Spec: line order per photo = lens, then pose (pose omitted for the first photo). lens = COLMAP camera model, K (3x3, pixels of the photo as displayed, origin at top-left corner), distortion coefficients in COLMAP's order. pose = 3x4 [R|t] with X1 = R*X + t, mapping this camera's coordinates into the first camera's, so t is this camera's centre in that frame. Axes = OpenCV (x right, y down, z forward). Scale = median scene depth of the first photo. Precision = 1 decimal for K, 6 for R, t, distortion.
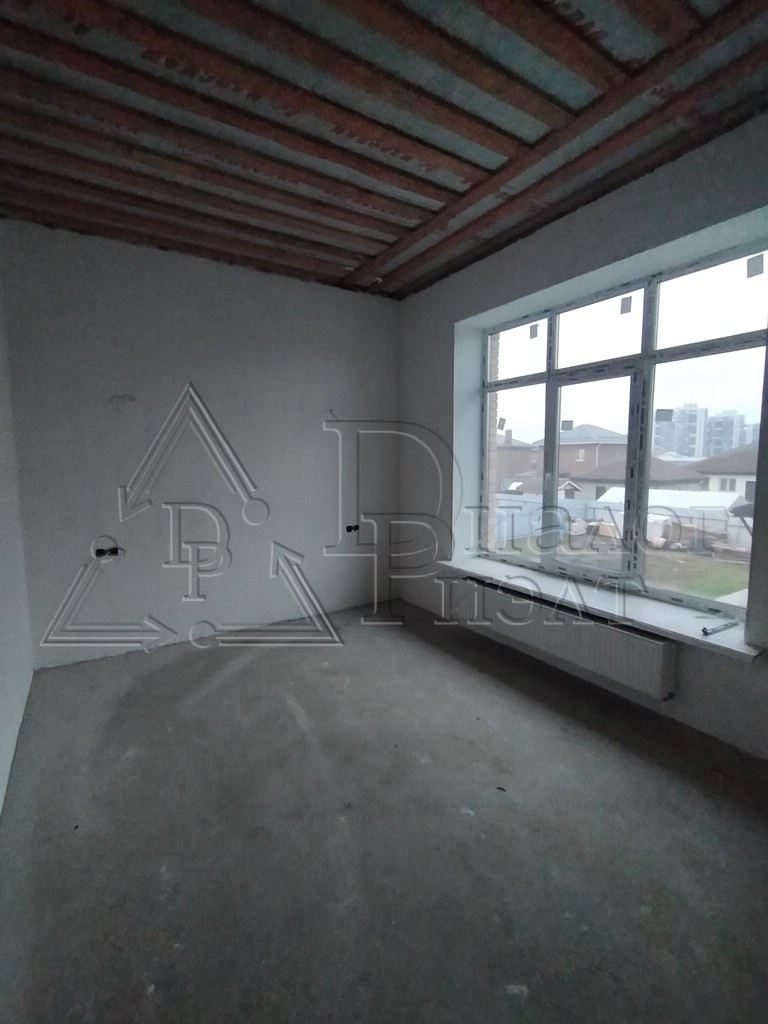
lens RADIAL K [[475.6, 0, 385.0], [0, 475.6, 508.6], [0, 0, 1]] dist [0.002089, 0.001350]
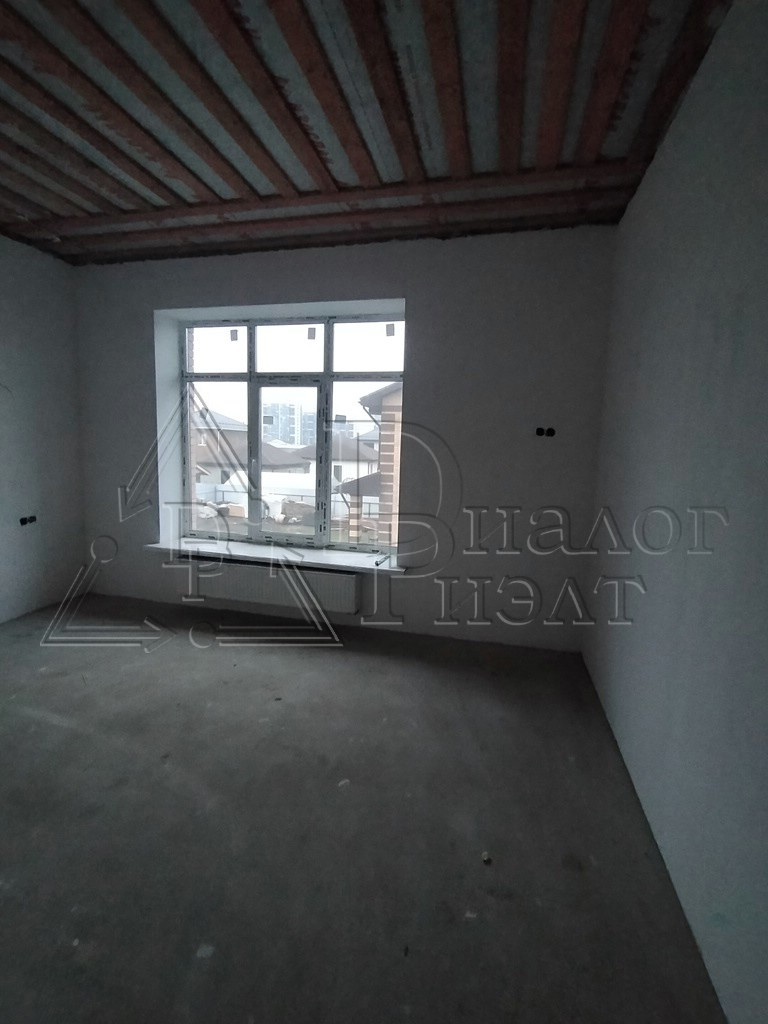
lens RADIAL K [[475.6, 0, 390.6], [0, 475.6, 510.4], [0, 0, 1]] dist [0.002089, 0.001350]
pose [[0.712234, -0.065722, 0.698858, -0.260485], [0.039695, 0.997785, 0.053380, 0.004475], [-0.700819, -0.010278, 0.713266, -0.095544]]
